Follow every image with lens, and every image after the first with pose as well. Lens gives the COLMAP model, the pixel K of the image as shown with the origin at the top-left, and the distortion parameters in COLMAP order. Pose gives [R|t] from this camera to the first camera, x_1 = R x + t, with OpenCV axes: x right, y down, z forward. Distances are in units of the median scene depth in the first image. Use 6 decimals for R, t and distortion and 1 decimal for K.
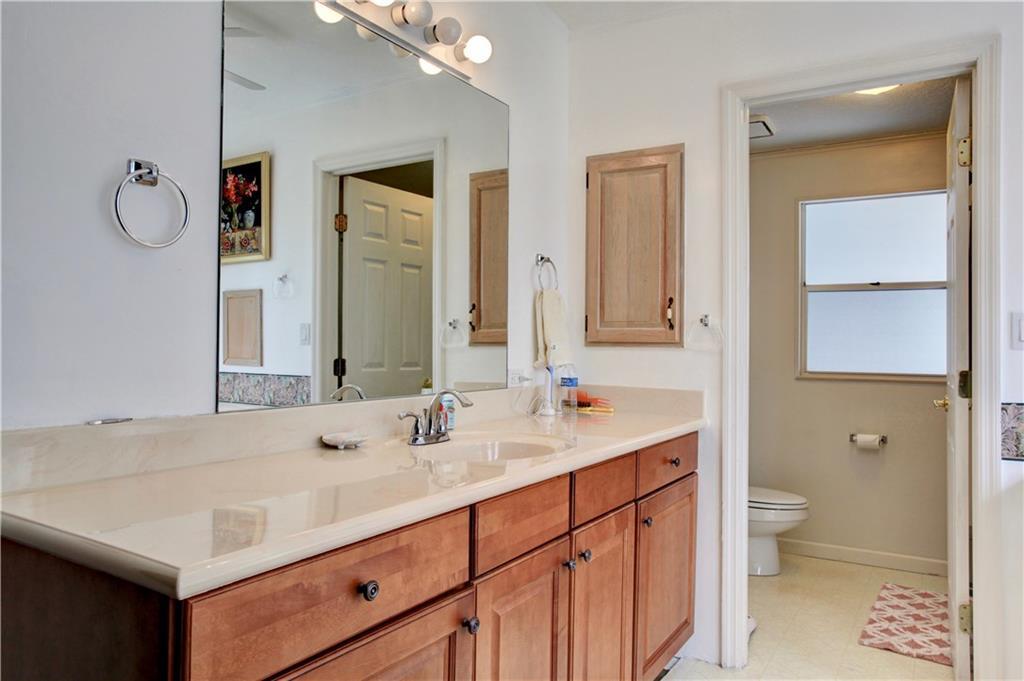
lens RADIAL K [[727.5, 0, 510.2], [0, 727.5, 340.4], [0, 0, 1]] dist [-0.000277, 0.005862]
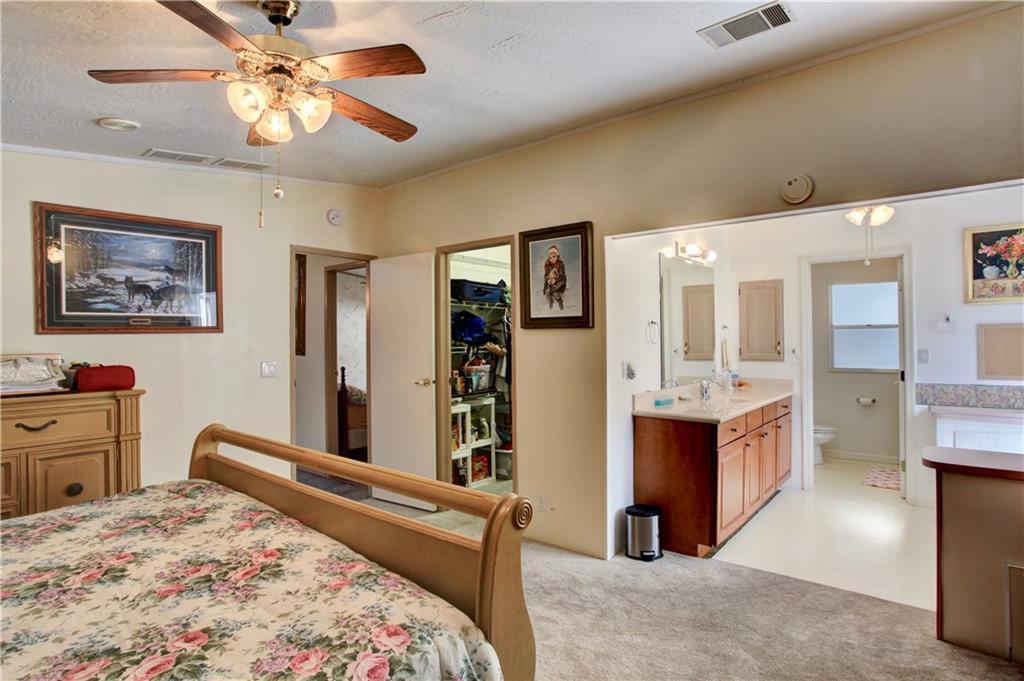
lens RADIAL K [[529.1, 0, 517.4], [0, 529.1, 337.9], [0, 0, 1]] dist [-0.028167, -0.000017]
pose [[0.990230, -0.017927, -0.138289, -0.406410], [0.017833, 0.999839, -0.001918, -0.083156], [0.138301, -0.000567, 0.990390, -0.879065]]
